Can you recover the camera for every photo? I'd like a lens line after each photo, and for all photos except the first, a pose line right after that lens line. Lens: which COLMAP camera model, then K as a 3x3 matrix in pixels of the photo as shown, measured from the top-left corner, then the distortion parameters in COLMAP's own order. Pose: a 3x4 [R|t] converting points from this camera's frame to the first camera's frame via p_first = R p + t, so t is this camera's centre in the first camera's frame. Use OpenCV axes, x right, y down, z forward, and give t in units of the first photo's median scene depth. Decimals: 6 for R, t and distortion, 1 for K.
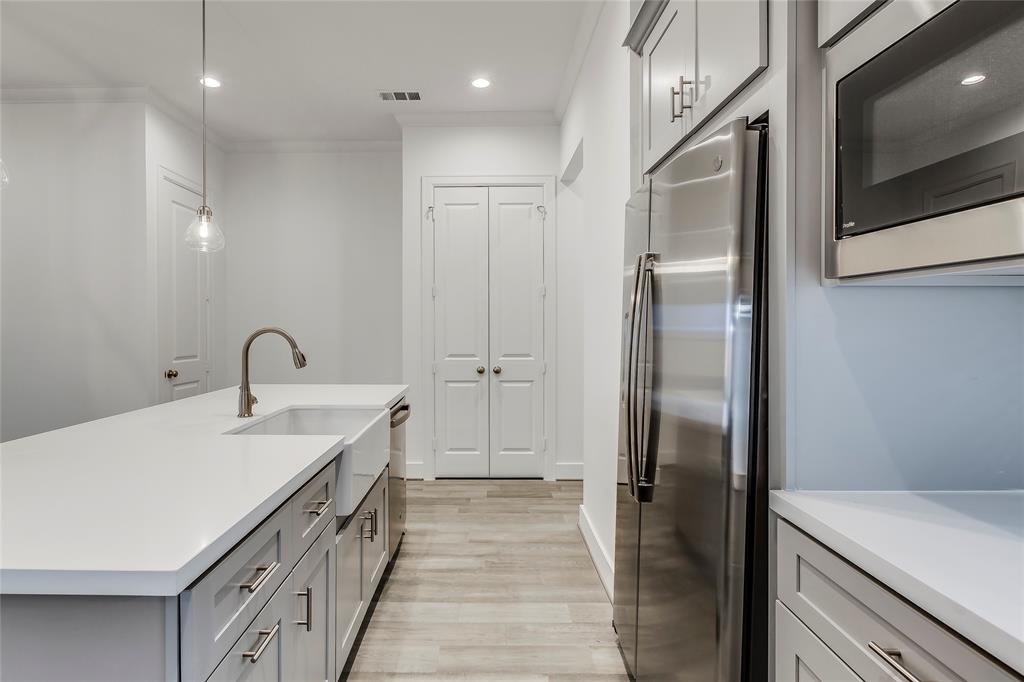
lens RADIAL K [[532.9, 0, 504.7], [0, 532.9, 330.8], [0, 0, 1]] dist [0.001816, 0.001174]
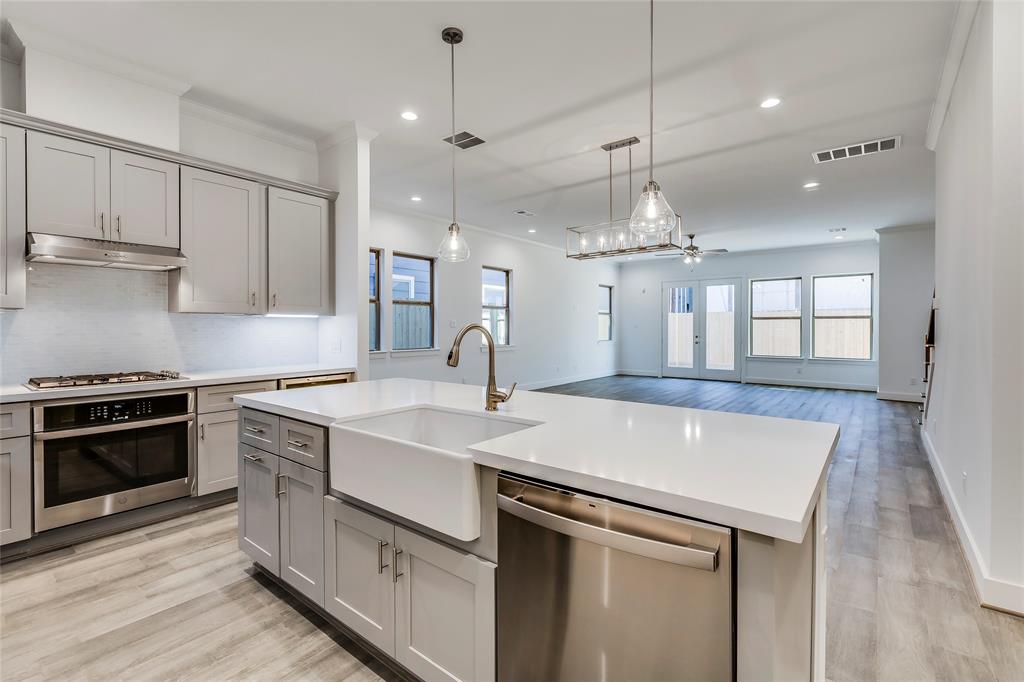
lens RADIAL K [[459.8, 0, 499.7], [0, 459.8, 325.7], [0, 0, 1]] dist [0.001843, 0.000020]
pose [[-0.633446, -0.002328, -0.773783, 0.094401], [-0.006104, 0.999979, 0.001988, -0.004483], [0.773763, 0.005982, -0.633447, 0.797265]]
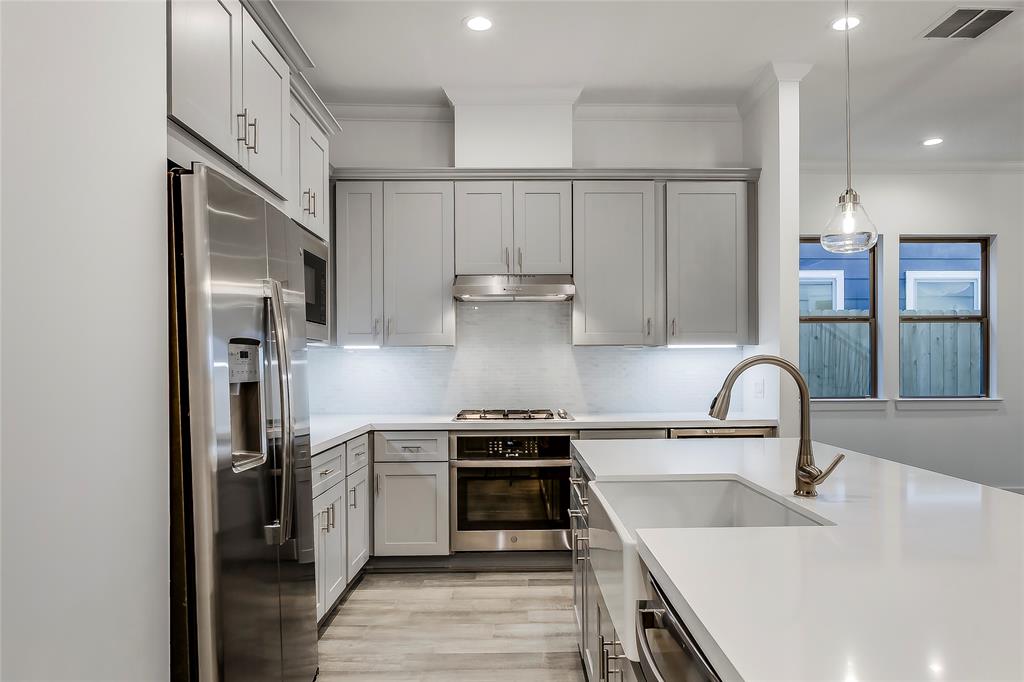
lens RADIAL K [[667.5, 0, 527.1], [0, 667.5, 363.8], [0, 0, 1]] dist [-0.000986, -0.000085]
pose [[-0.999654, 0.007163, -0.025328, -0.068894], [0.006930, 0.999933, 0.009261, -0.004541], [0.025393, 0.009082, -0.999636, 0.897956]]
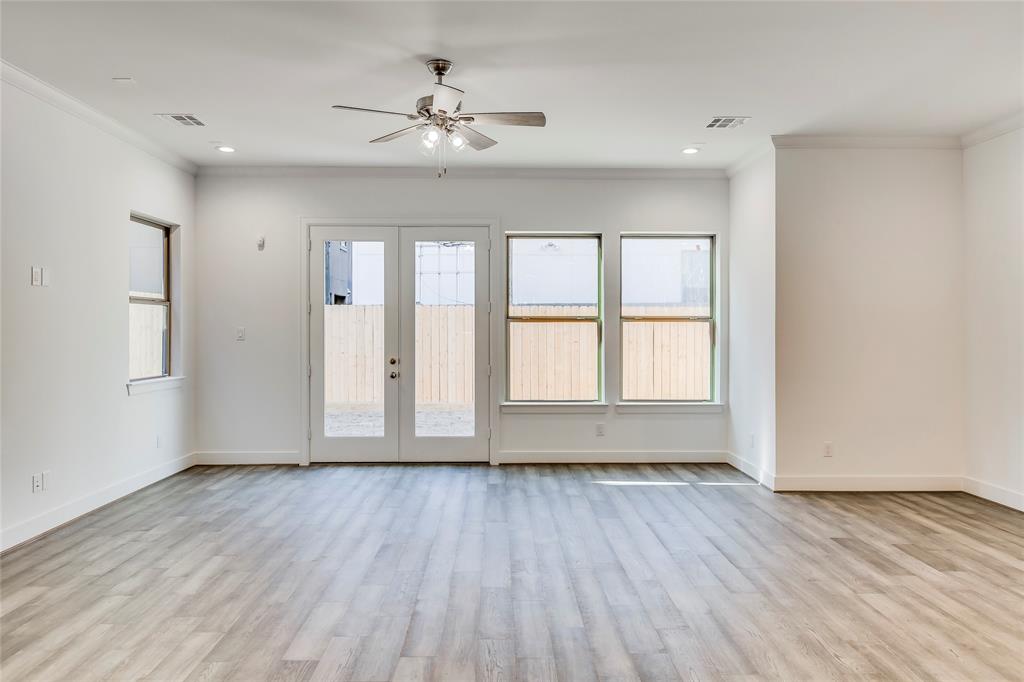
lens RADIAL K [[667.5, 0, 508.1], [0, 667.5, 331.6], [0, 0, 1]] dist [-0.000986, -0.000085]
pose [[0.025273, 0.006184, -0.999661, -1.010195], [-0.008525, 0.999946, 0.005971, -0.025661], [0.999644, 0.008371, 0.025324, 0.256956]]
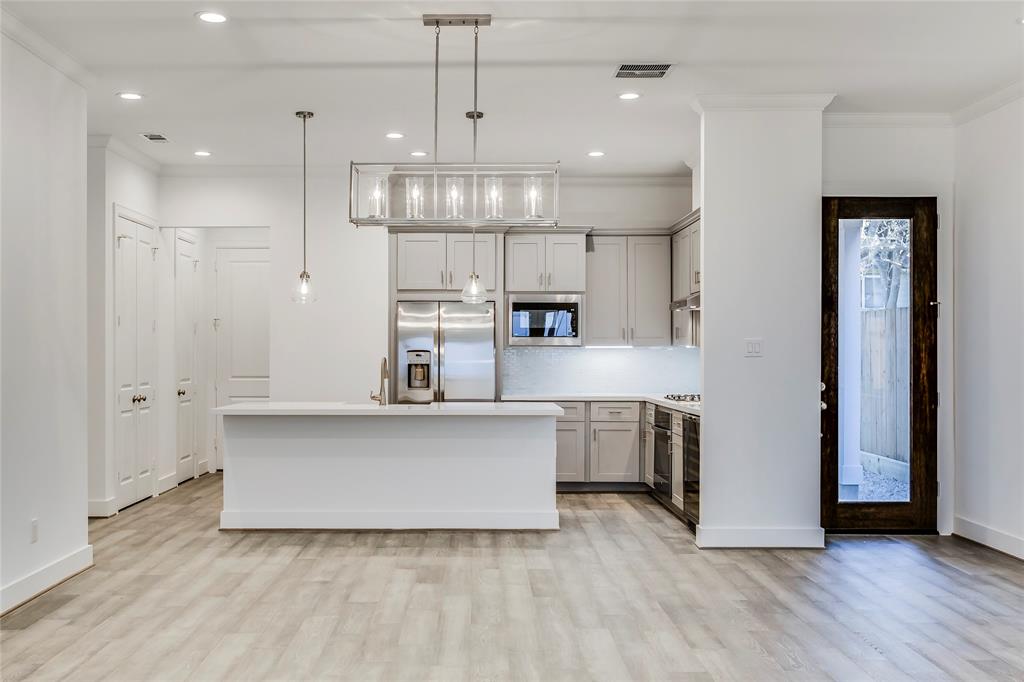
lens RADIAL K [[995.5, 0, 478.5], [0, 995.5, 356.4], [0, 0, 1]] dist [-0.013827, 0.000000]
pose [[-0.009962, -0.002887, 0.999946, -1.999875], [0.007338, 0.999969, 0.002960, -0.009748], [-0.999923, 0.007368, -0.009940, 0.351615]]
